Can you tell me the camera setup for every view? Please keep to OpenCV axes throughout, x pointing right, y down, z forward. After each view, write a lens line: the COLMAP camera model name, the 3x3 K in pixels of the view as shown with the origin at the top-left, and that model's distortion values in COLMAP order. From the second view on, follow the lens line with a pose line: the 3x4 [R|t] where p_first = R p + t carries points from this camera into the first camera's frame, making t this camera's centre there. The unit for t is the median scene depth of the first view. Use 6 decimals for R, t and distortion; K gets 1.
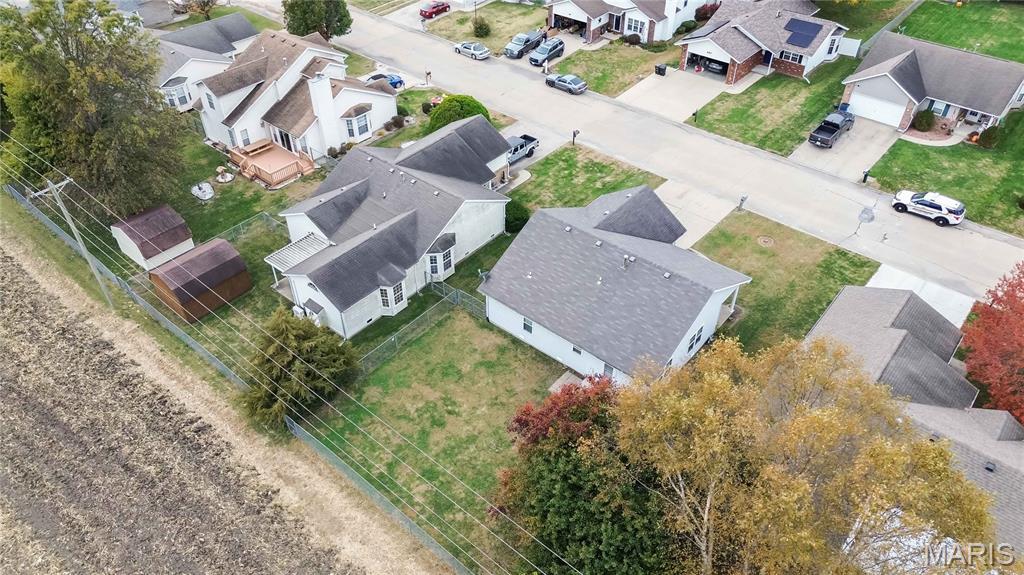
lens RADIAL K [[720.9, 0, 506.3], [0, 720.9, 288.1], [0, 0, 1]] dist [0.064612, -0.057636]
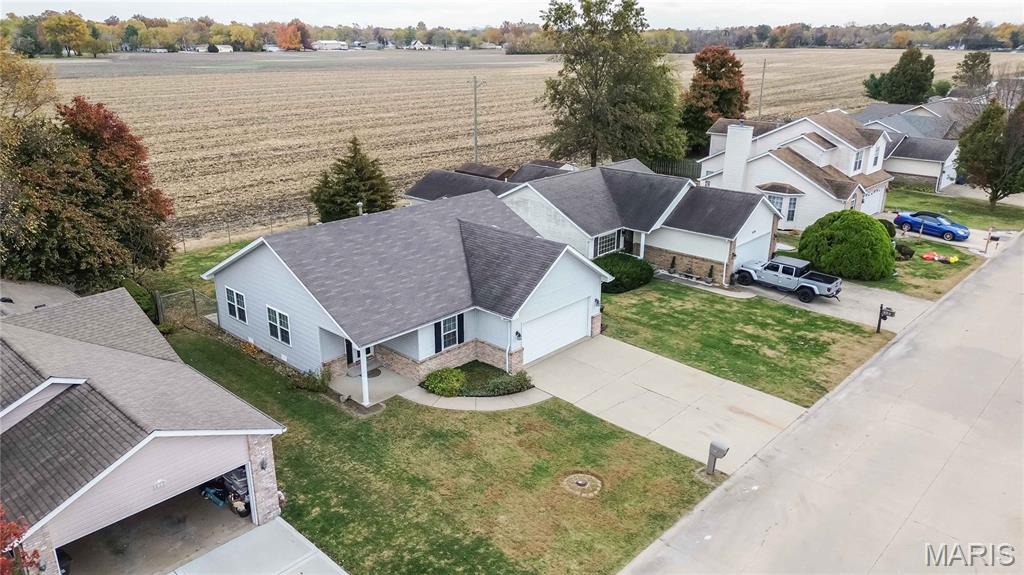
lens RADIAL K [[720.9, 0, 515.2], [0, 720.9, 293.2], [0, 0, 1]] dist [0.064612, -0.057636]
pose [[-0.039052, 0.342217, -0.938809, 0.609638], [-0.653681, 0.701851, 0.283032, -0.201650], [0.755762, 0.624734, 0.196292, 0.695871]]
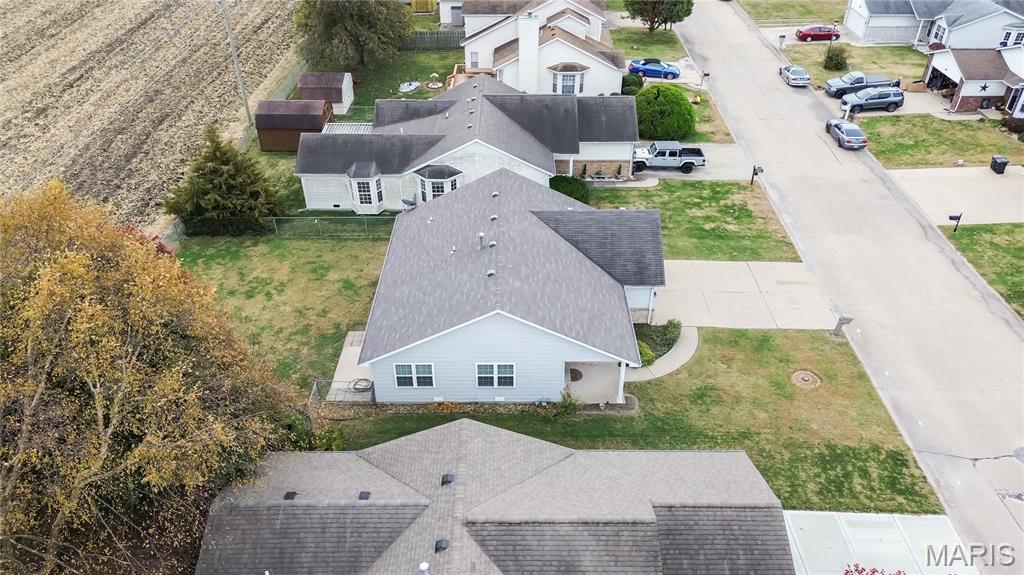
lens RADIAL K [[720.9, 0, 514.9], [0, 720.9, 283.2], [0, 0, 1]] dist [0.064612, -0.057636]
pose [[0.646337, 0.446514, -0.618768, 0.465655], [-0.497578, 0.861417, 0.101867, -0.063713], [0.578503, 0.242045, 0.778941, 0.289557]]
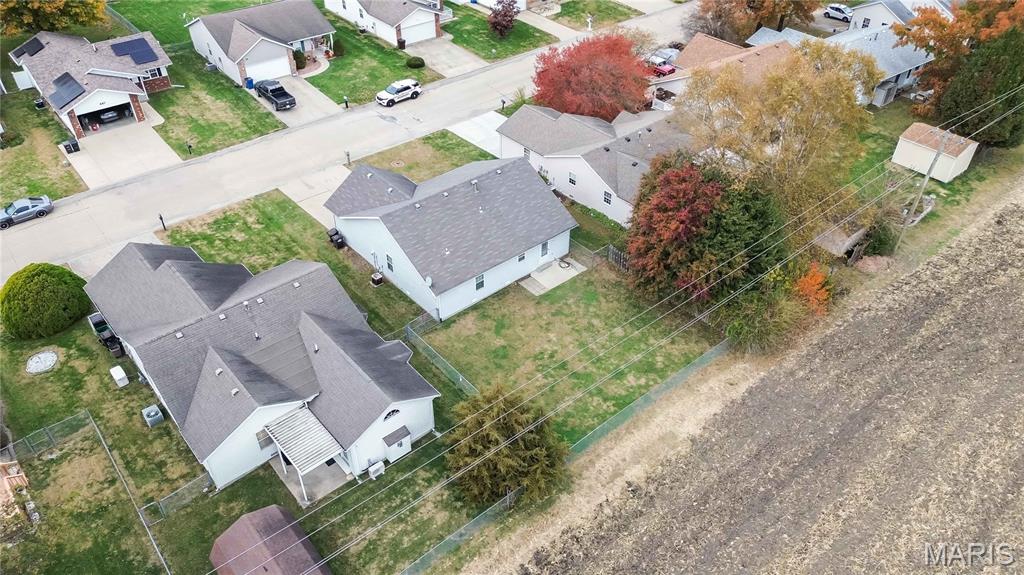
lens RADIAL K [[720.9, 0, 508.1], [0, 720.9, 291.2], [0, 0, 1]] dist [0.064612, -0.057636]
pose [[0.158731, -0.618376, 0.769685, -0.567685], [0.638274, 0.659034, 0.397846, -0.241849], [-0.753267, 0.428119, 0.499302, 0.301680]]
